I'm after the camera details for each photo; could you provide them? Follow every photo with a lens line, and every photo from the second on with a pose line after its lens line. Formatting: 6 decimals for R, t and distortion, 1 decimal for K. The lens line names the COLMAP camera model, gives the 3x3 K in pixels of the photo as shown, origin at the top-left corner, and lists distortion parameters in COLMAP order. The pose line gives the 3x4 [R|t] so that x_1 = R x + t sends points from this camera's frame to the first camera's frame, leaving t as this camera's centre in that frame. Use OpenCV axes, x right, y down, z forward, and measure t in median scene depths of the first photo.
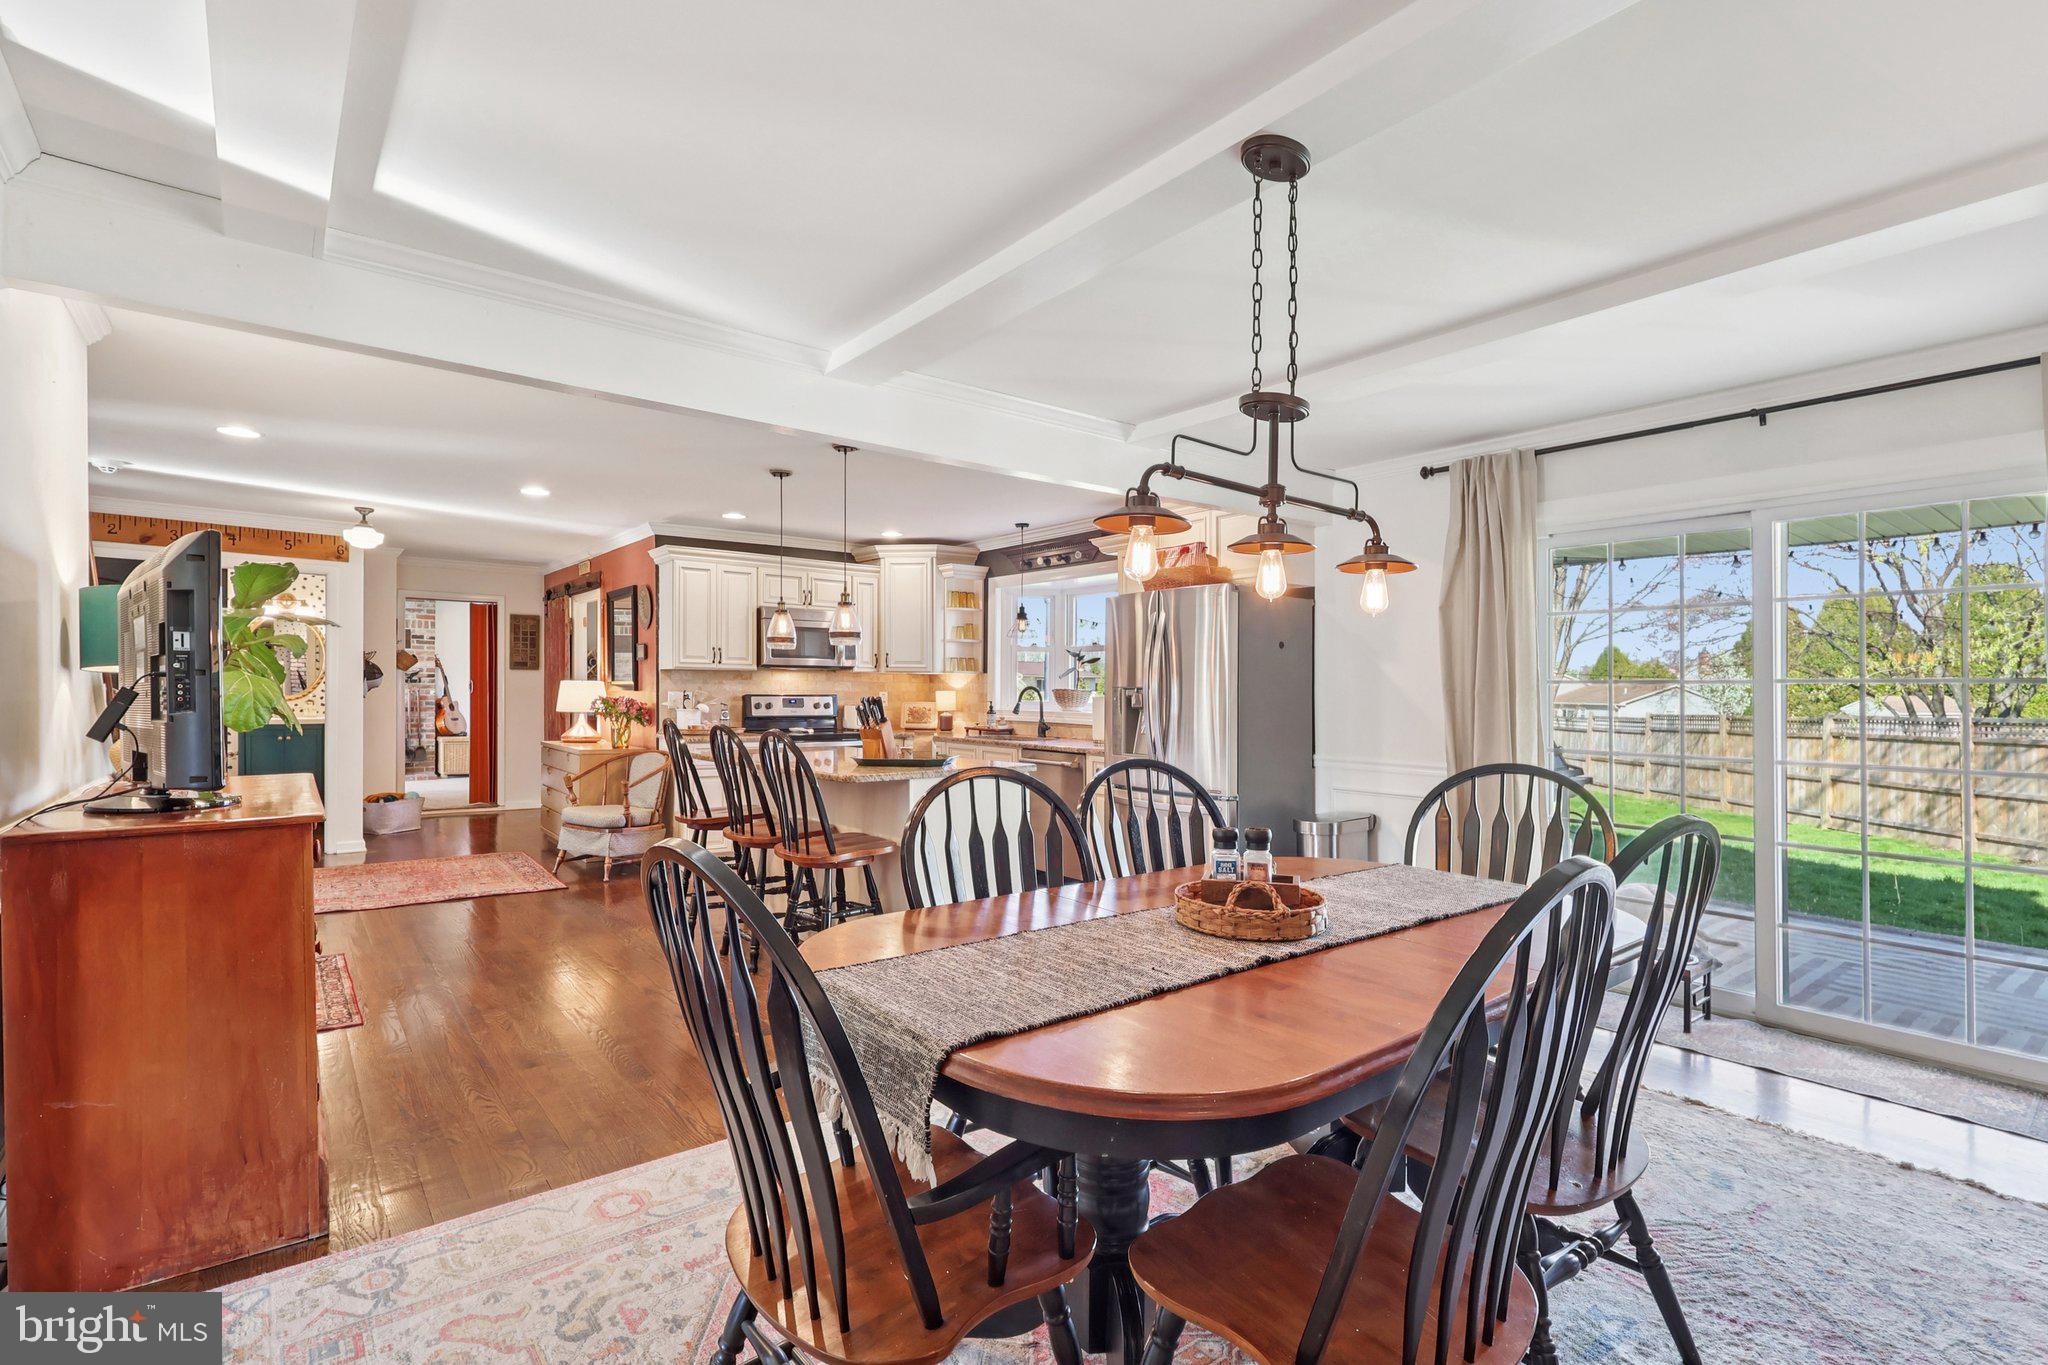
lens RADIAL K [[964.0, 0, 1033.4], [0, 964.0, 704.9], [0, 0, 1]] dist [-0.011111, 0.003800]
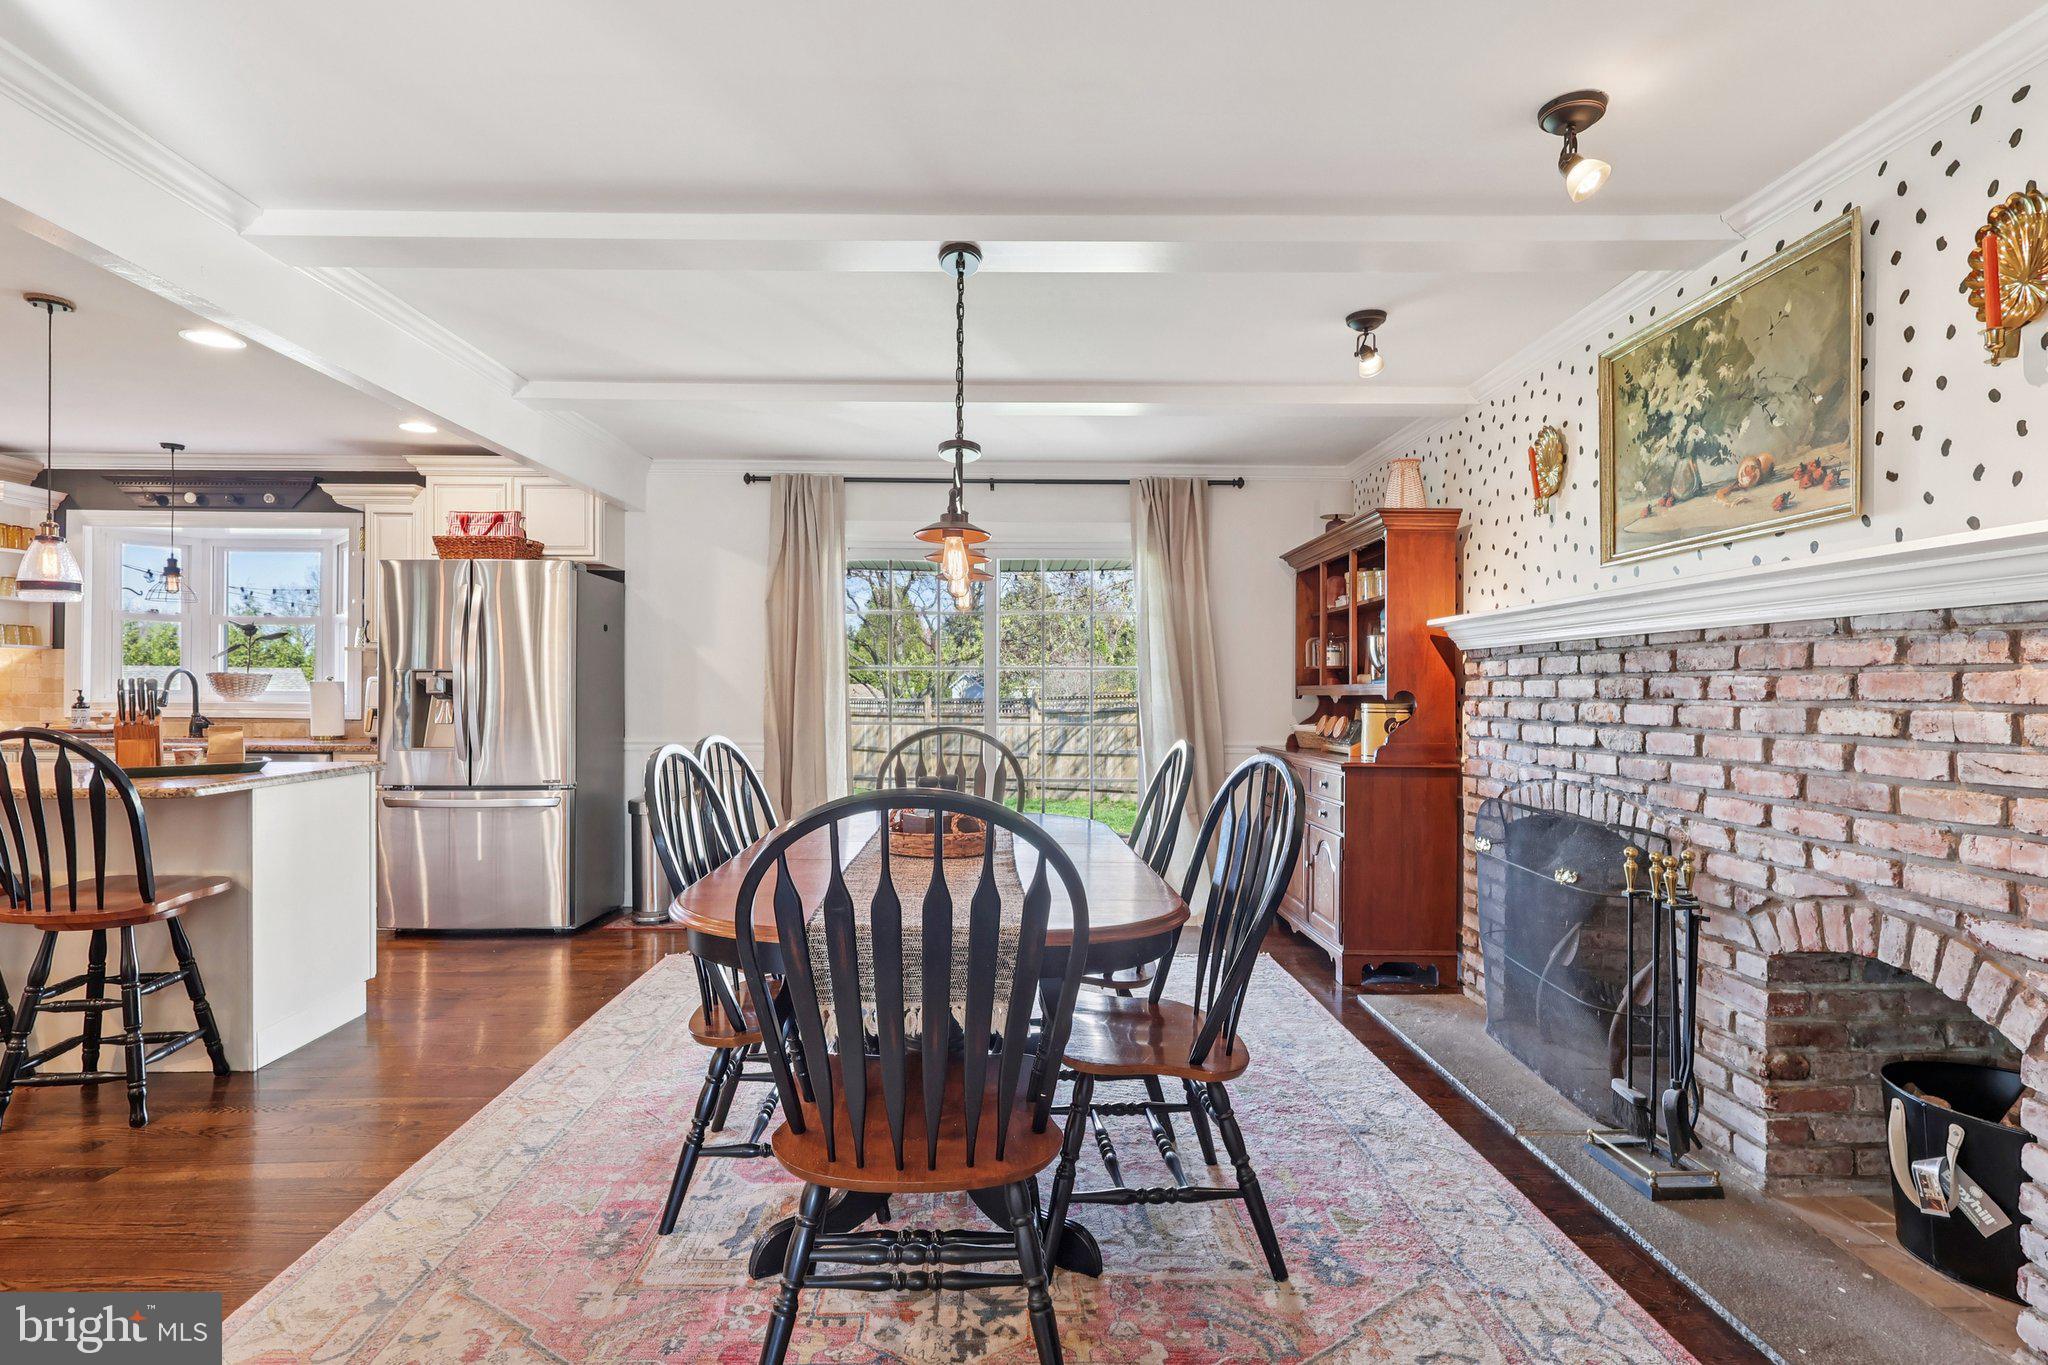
lens RADIAL K [[1014.6, 0, 999.0], [0, 1014.6, 705.1], [0, 0, 1]] dist [-0.004050, 0.001237]
pose [[0.615459, -0.016773, 0.787990, -0.218083], [0.009390, 0.999859, 0.013949, 0.003646], [-0.788113, -0.001186, 0.615529, 0.034225]]
